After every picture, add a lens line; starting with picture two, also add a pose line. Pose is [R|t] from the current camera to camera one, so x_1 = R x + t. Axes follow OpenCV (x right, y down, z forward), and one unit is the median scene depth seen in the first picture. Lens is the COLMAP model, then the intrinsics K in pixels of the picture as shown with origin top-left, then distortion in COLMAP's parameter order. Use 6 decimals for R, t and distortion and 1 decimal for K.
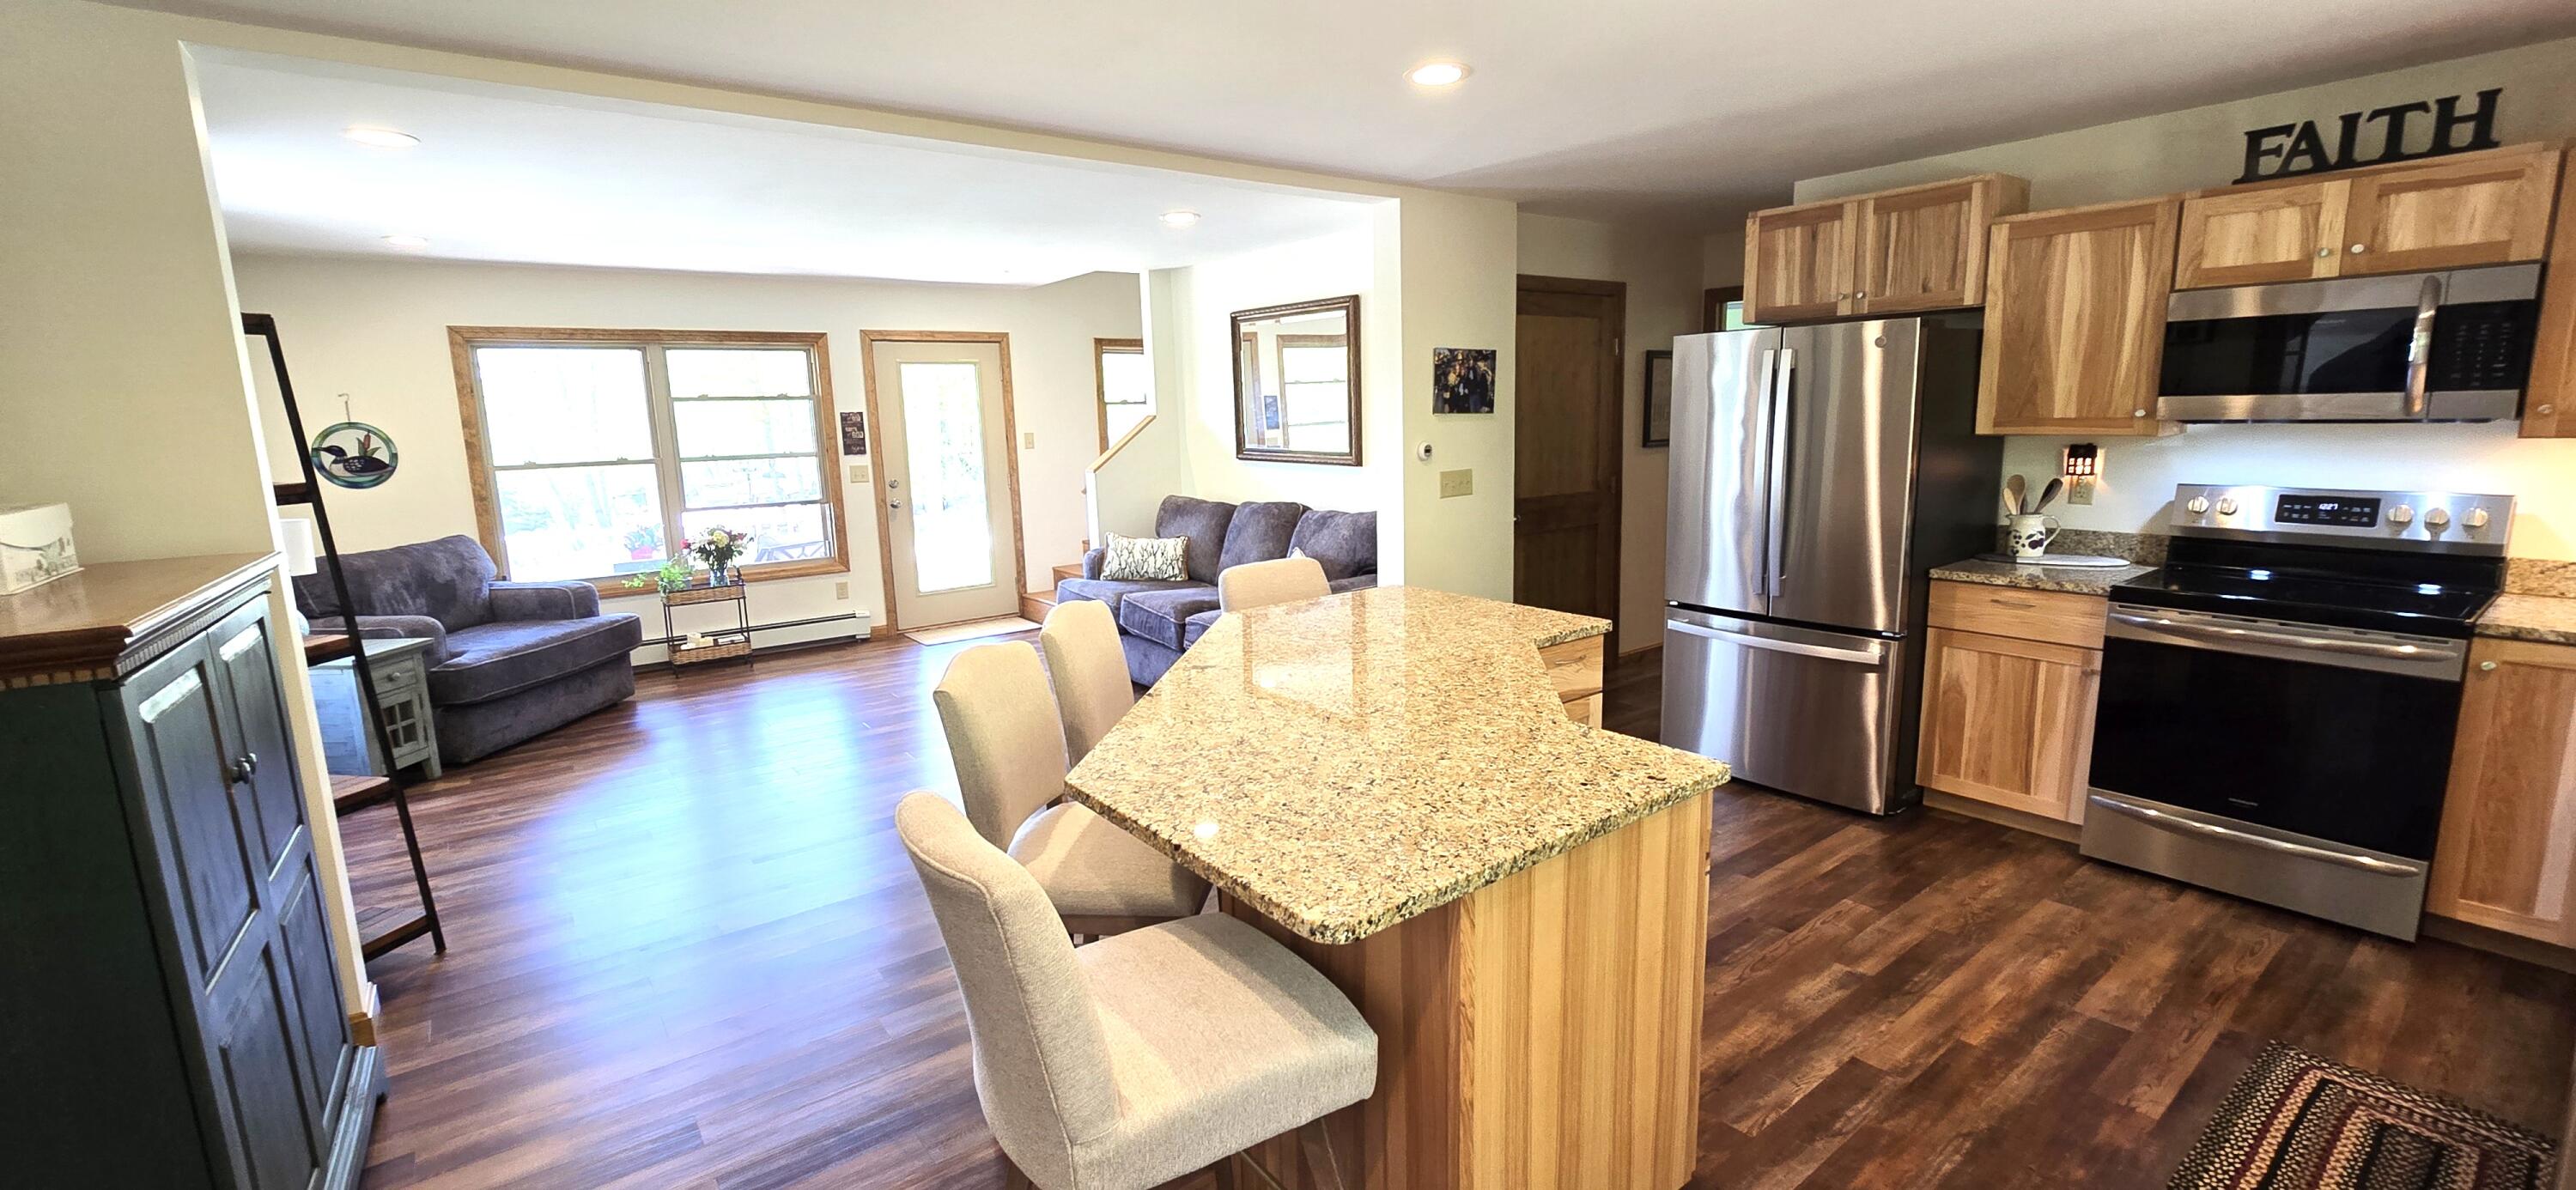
lens RADIAL K [[1052.2, 0, 1284.7], [0, 1052.2, 590.4], [0, 0, 1]] dist [-0.011942, 0.003625]
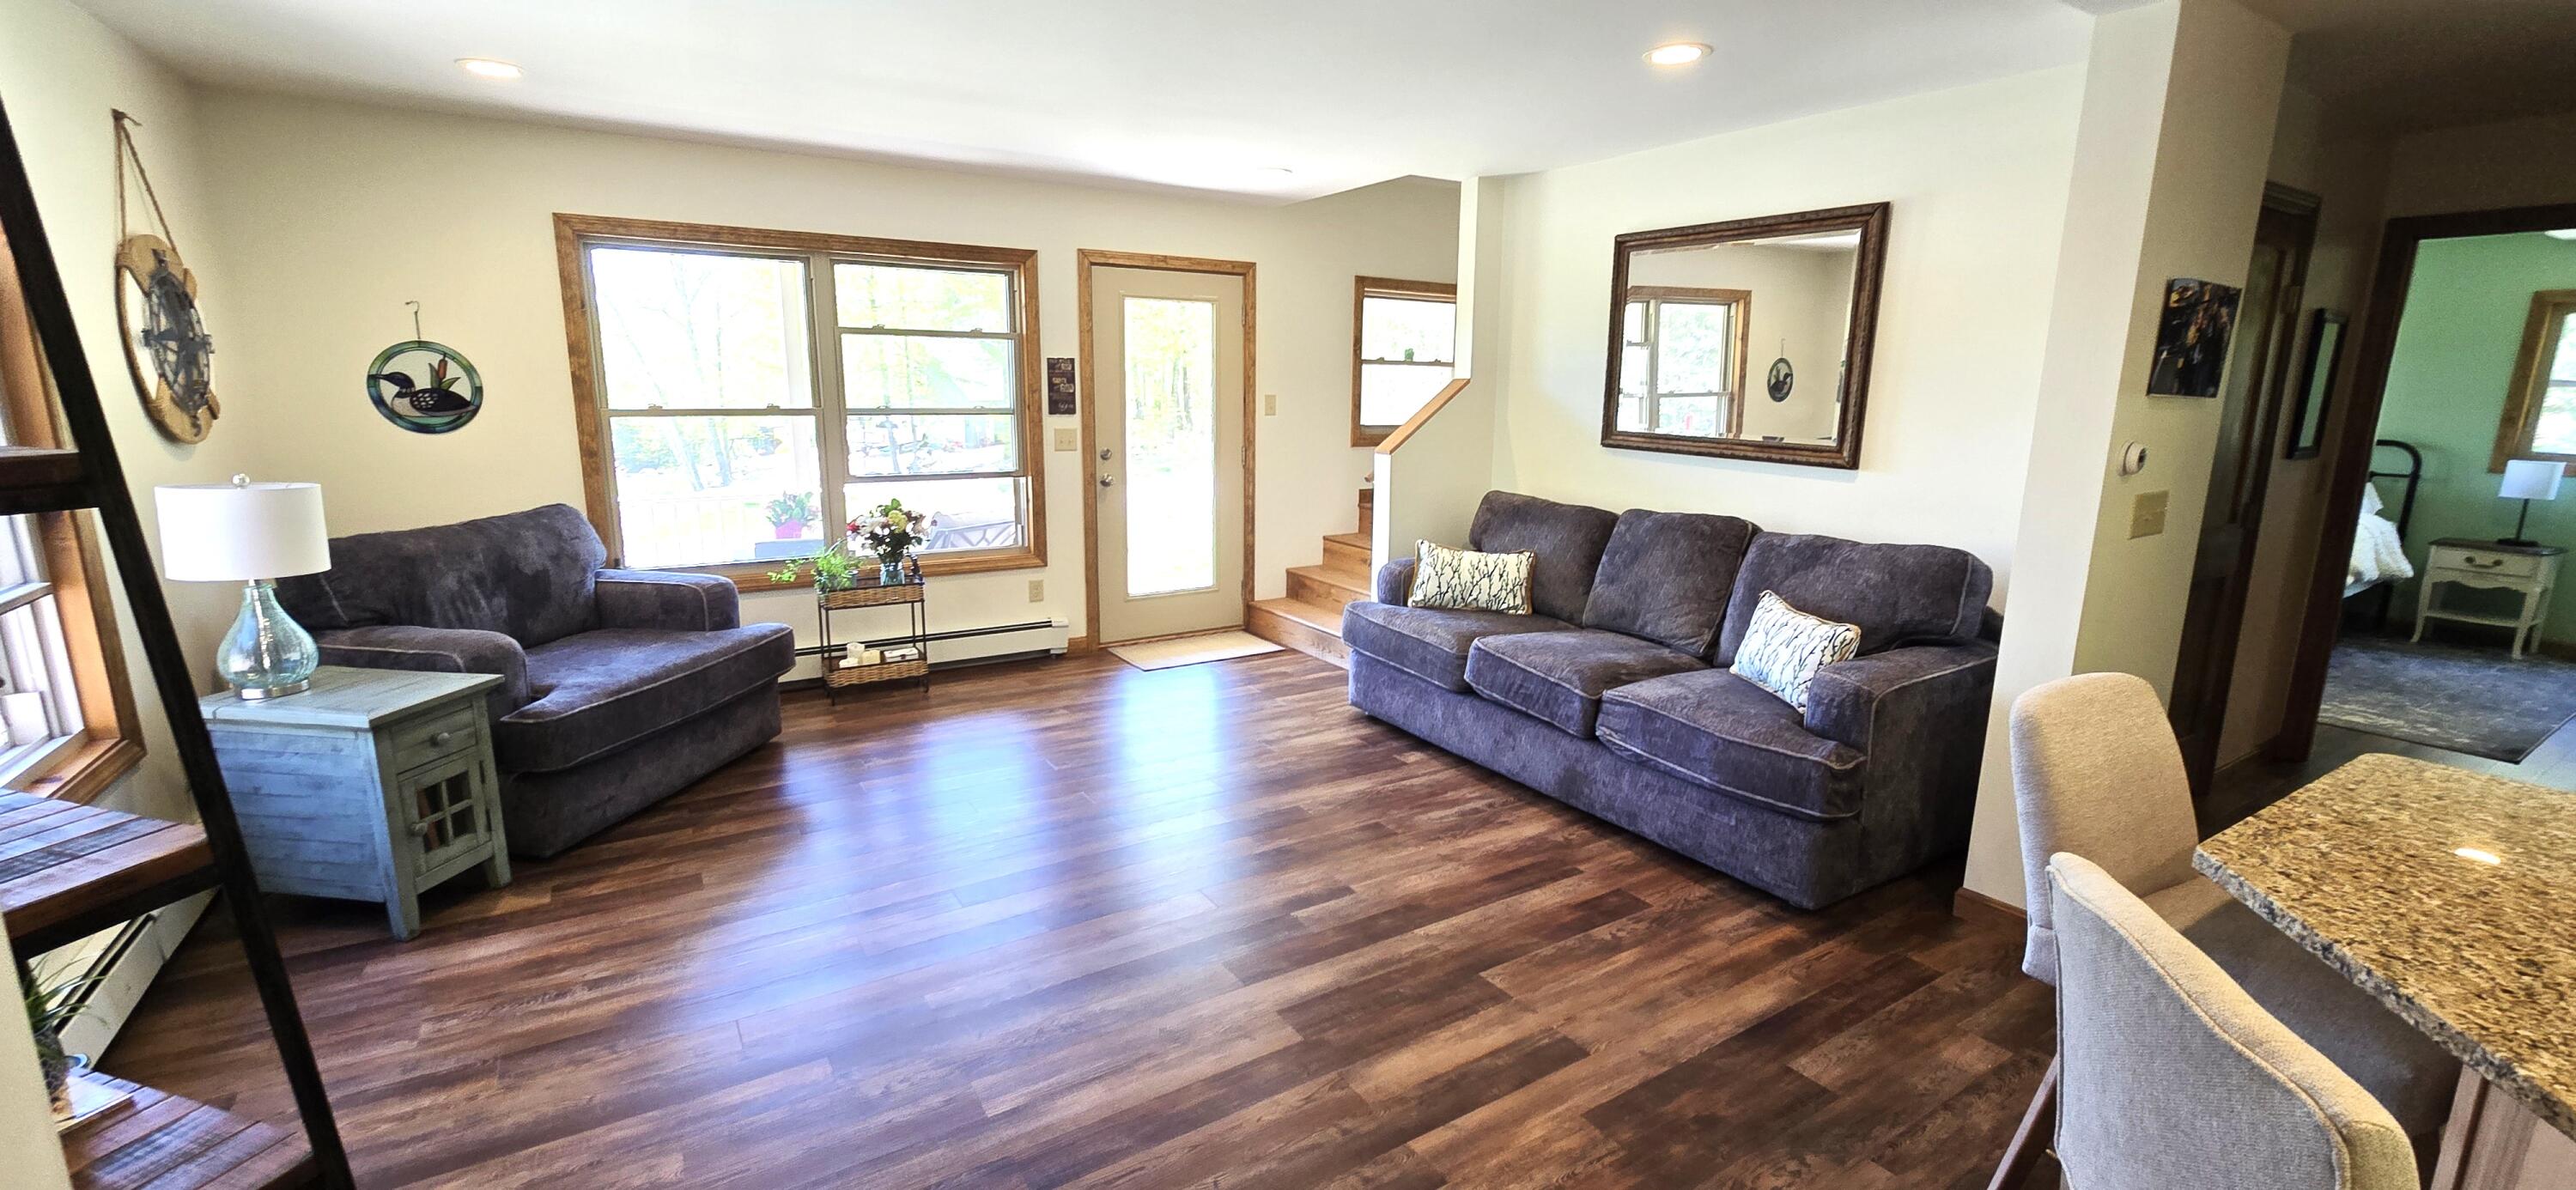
lens RADIAL K [[1053.2, 0, 1284.8], [0, 1053.2, 589.0], [0, 0, 1]] dist [-0.001586, 0.000065]
pose [[0.995143, 0.056912, -0.080318, -0.235101], [-0.054675, 0.998060, 0.029783, -0.044820], [0.081857, -0.025247, 0.996324, 0.324832]]
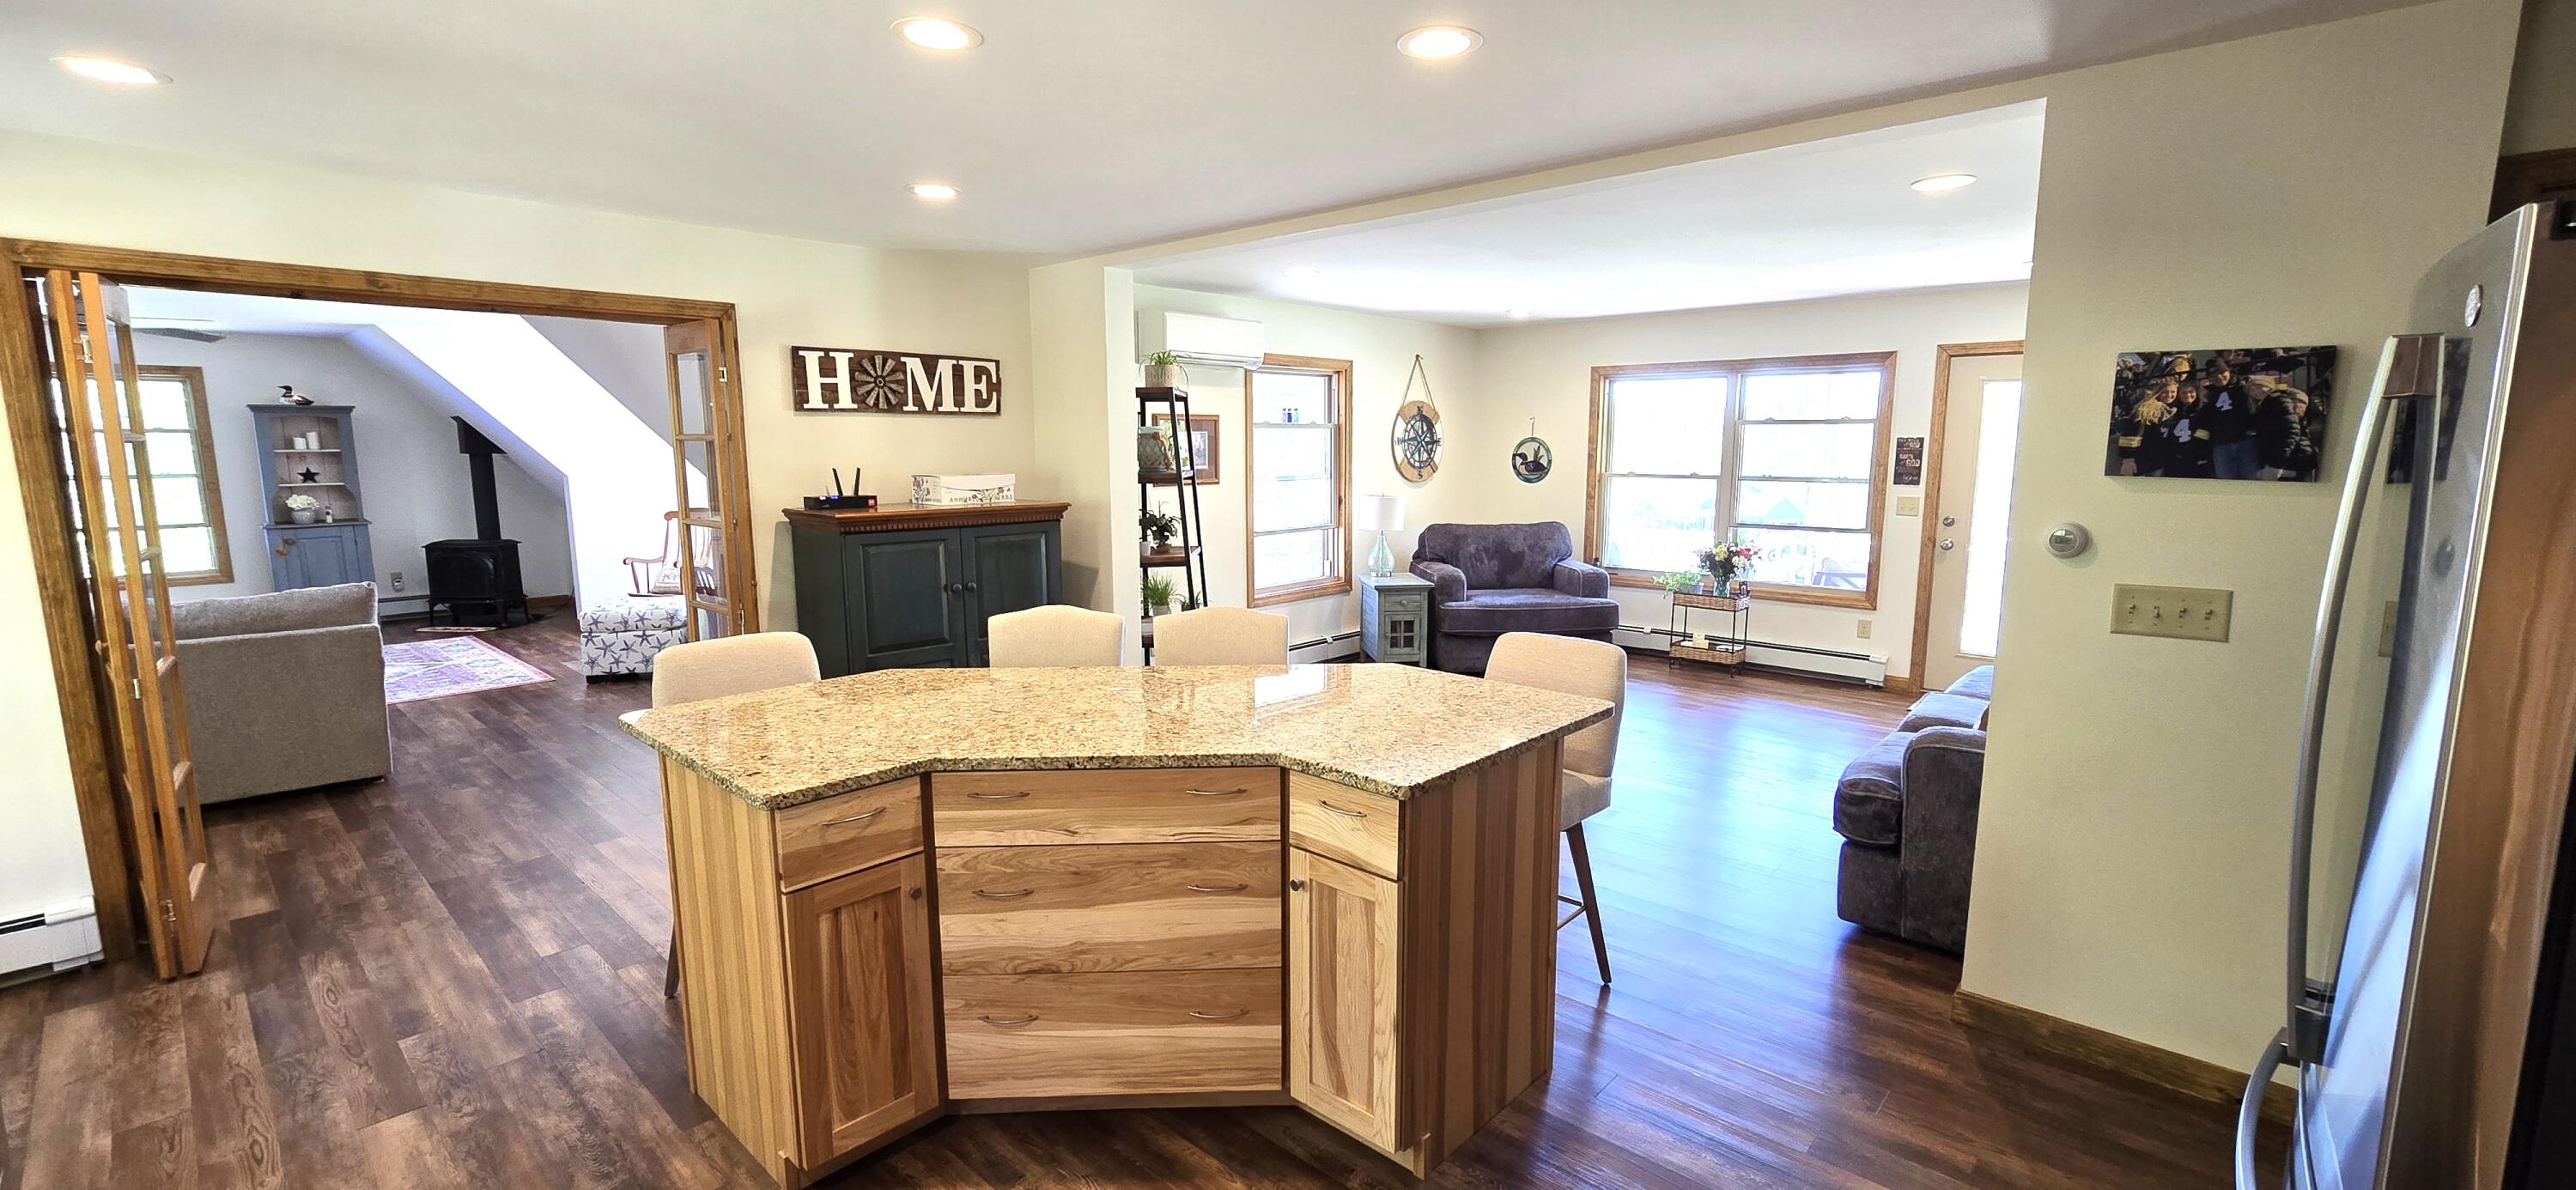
lens RADIAL K [[1054.3, 0, 1292.8], [0, 1054.3, 592.3], [0, 0, 1]] dist [-0.001165, -0.000048]
pose [[0.179537, 0.166254, -0.969601, 0.509757], [-0.170790, 0.975916, 0.135713, -0.094208], [0.968812, 0.141233, 0.203607, 0.417168]]
